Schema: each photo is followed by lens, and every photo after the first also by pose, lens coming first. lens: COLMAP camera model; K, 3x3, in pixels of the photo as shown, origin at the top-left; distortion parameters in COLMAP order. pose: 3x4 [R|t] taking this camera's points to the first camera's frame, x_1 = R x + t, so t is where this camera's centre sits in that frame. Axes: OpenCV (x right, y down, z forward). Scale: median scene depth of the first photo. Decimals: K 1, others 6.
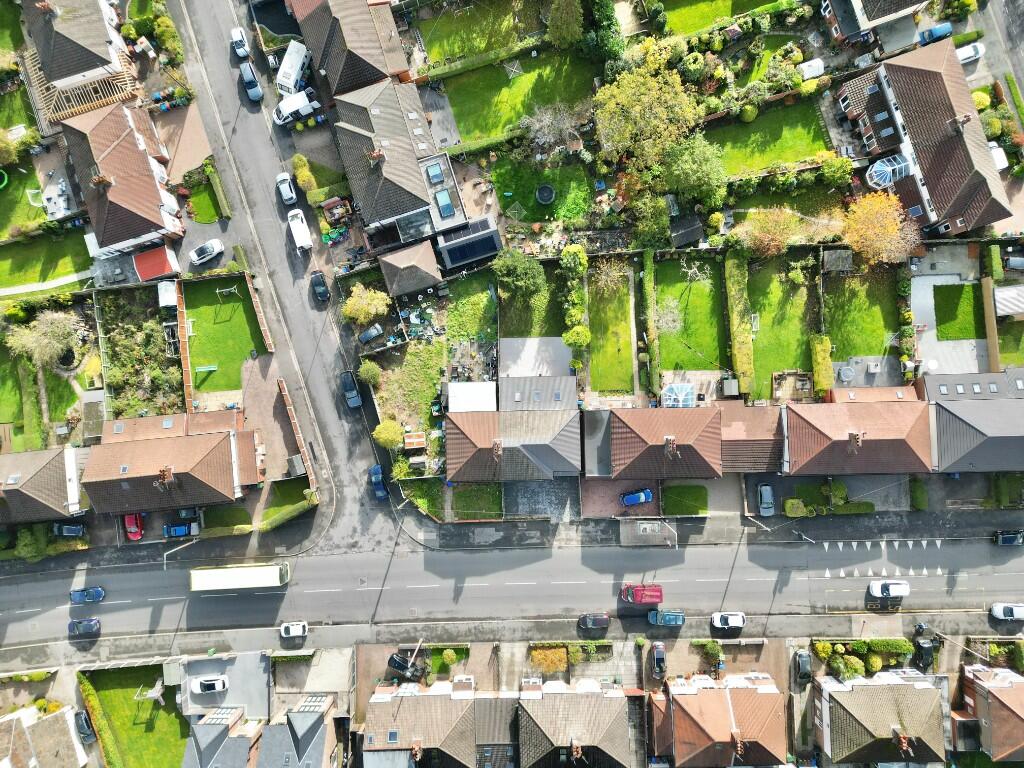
lens RADIAL K [[715.2, 0, 510.0], [0, 715.2, 379.9], [0, 0, 1]] dist [-0.006985, -0.004452]
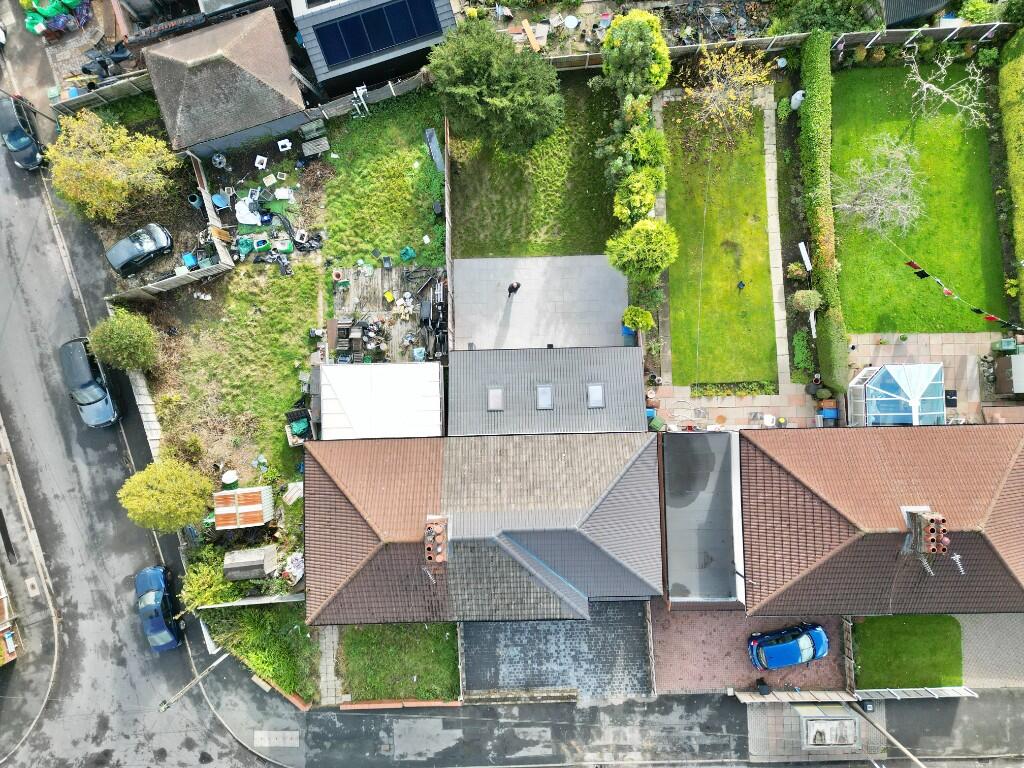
lens RADIAL K [[715.2, 0, 513.9], [0, 715.2, 384.9], [0, 0, 1]] dist [-0.006985, -0.004452]
pose [[0.999924, -0.004040, 0.011607, 0.016347], [0.004091, 0.999982, -0.004306, 0.017192], [-0.011589, 0.004353, 0.999923, 0.590966]]
